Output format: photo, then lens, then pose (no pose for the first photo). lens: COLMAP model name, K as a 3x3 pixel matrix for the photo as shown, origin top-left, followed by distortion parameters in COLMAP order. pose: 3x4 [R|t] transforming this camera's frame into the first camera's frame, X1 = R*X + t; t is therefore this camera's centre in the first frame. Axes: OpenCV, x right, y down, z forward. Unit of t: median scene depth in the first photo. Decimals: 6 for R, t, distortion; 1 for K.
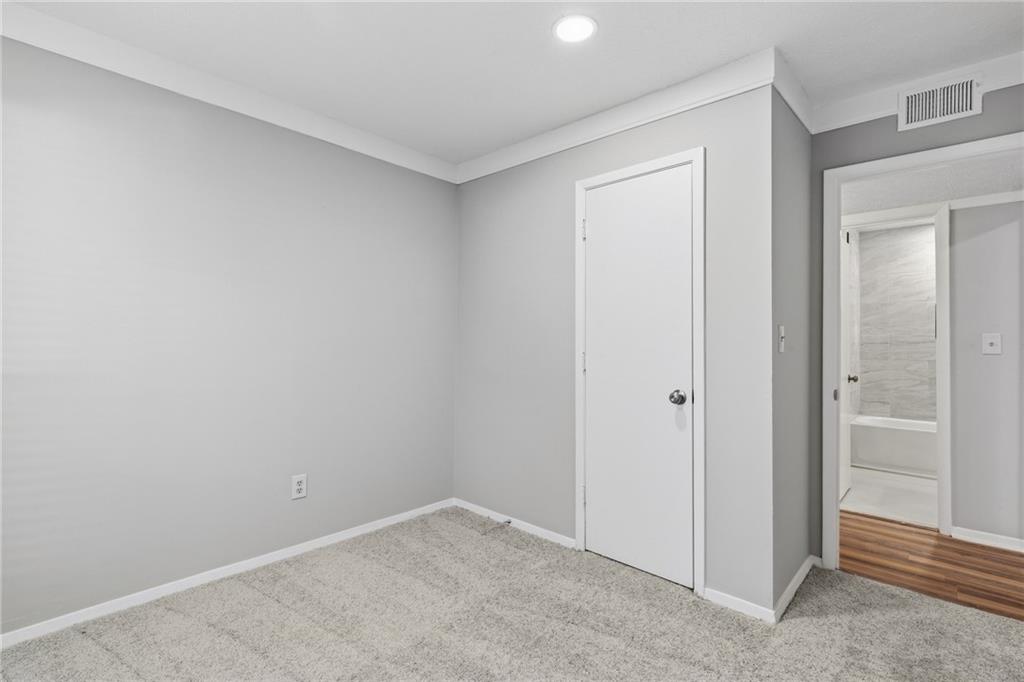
lens RADIAL K [[466.1, 0, 512.2], [0, 466.1, 338.6], [0, 0, 1]] dist [0.009735, 0.000224]
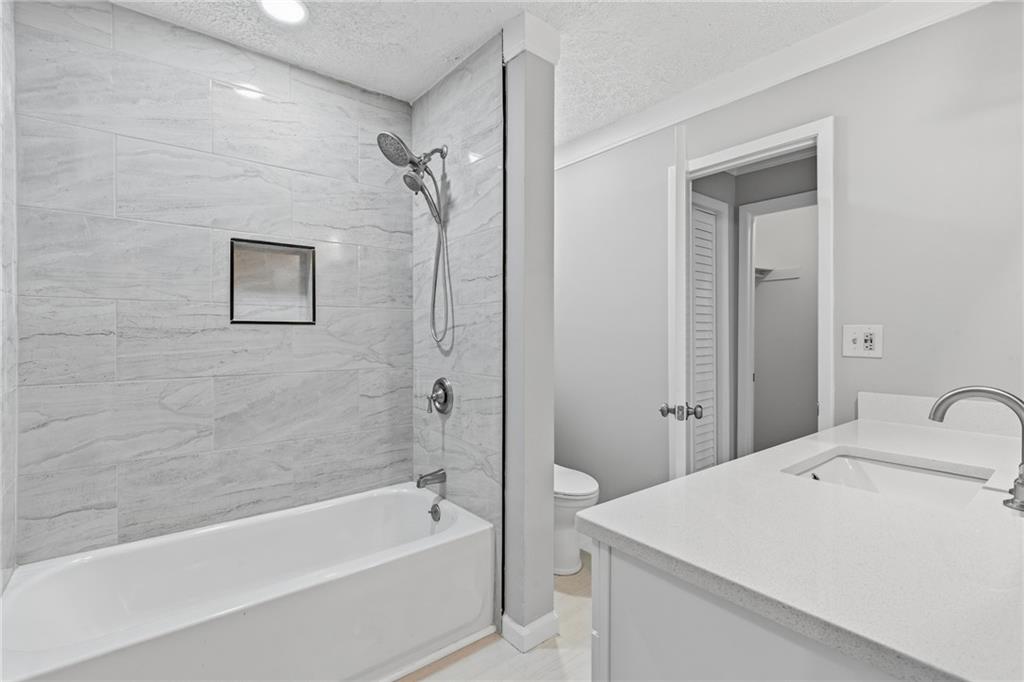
lens RADIAL K [[466.1, 0, 513.5], [0, 466.1, 338.7], [0, 0, 1]] dist [0.009735, 0.000224]
pose [[0.099129, -0.001003, 0.995074, 0.468669], [-0.002366, 0.999996, 0.001244, 0.012317], [-0.995072, -0.002477, 0.099126, 0.648347]]
